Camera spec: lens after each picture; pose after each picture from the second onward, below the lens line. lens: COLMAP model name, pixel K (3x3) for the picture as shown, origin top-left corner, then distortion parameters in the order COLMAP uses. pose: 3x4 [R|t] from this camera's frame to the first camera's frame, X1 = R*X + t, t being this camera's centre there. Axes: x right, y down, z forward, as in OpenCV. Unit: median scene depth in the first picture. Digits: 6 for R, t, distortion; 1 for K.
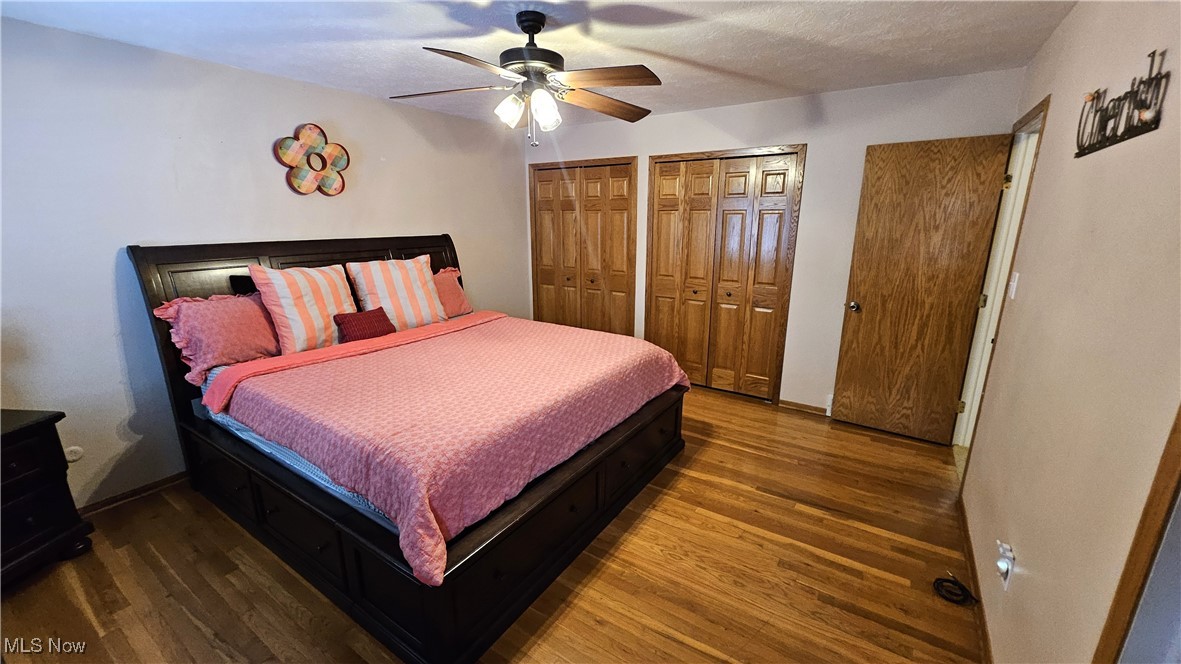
lens RADIAL K [[466.0, 0, 587.8], [0, 466.0, 338.4], [0, 0, 1]] dist [0.001846, -0.000296]
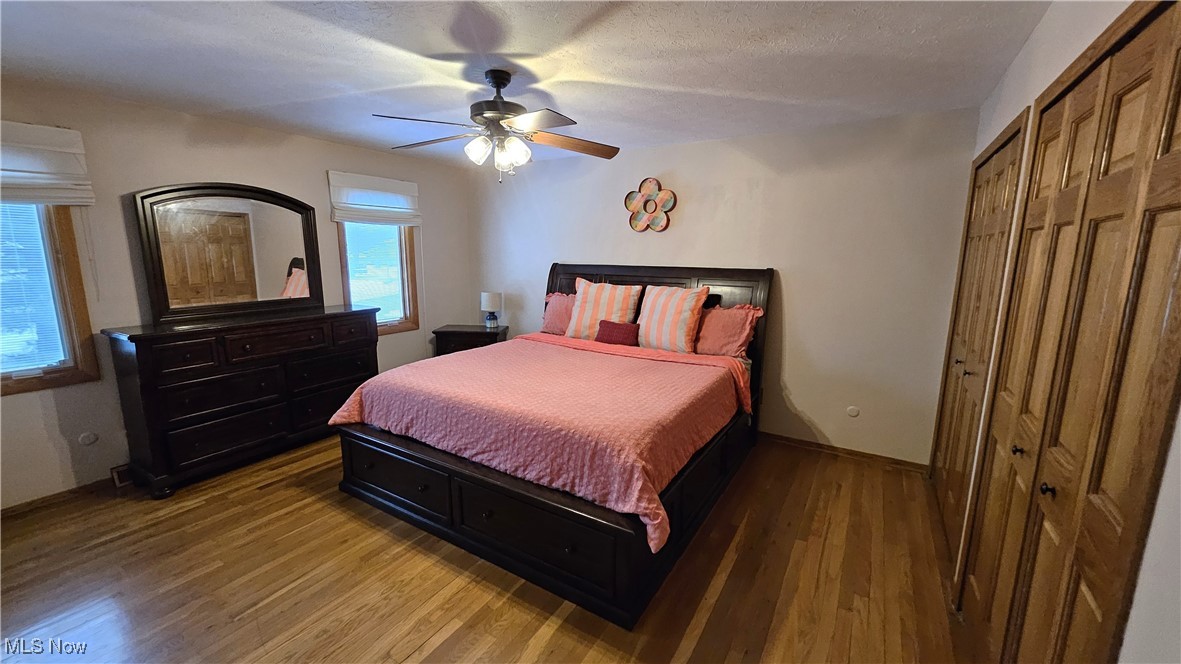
lens RADIAL K [[466.0, 0, 584.9], [0, 466.0, 328.0], [0, 0, 1]] dist [0.001846, -0.000296]
pose [[0.024129, 0.165049, -0.985990, 0.772010], [-0.261435, 0.952997, 0.153128, -0.219330], [0.964919, 0.254078, 0.066144, 0.868603]]
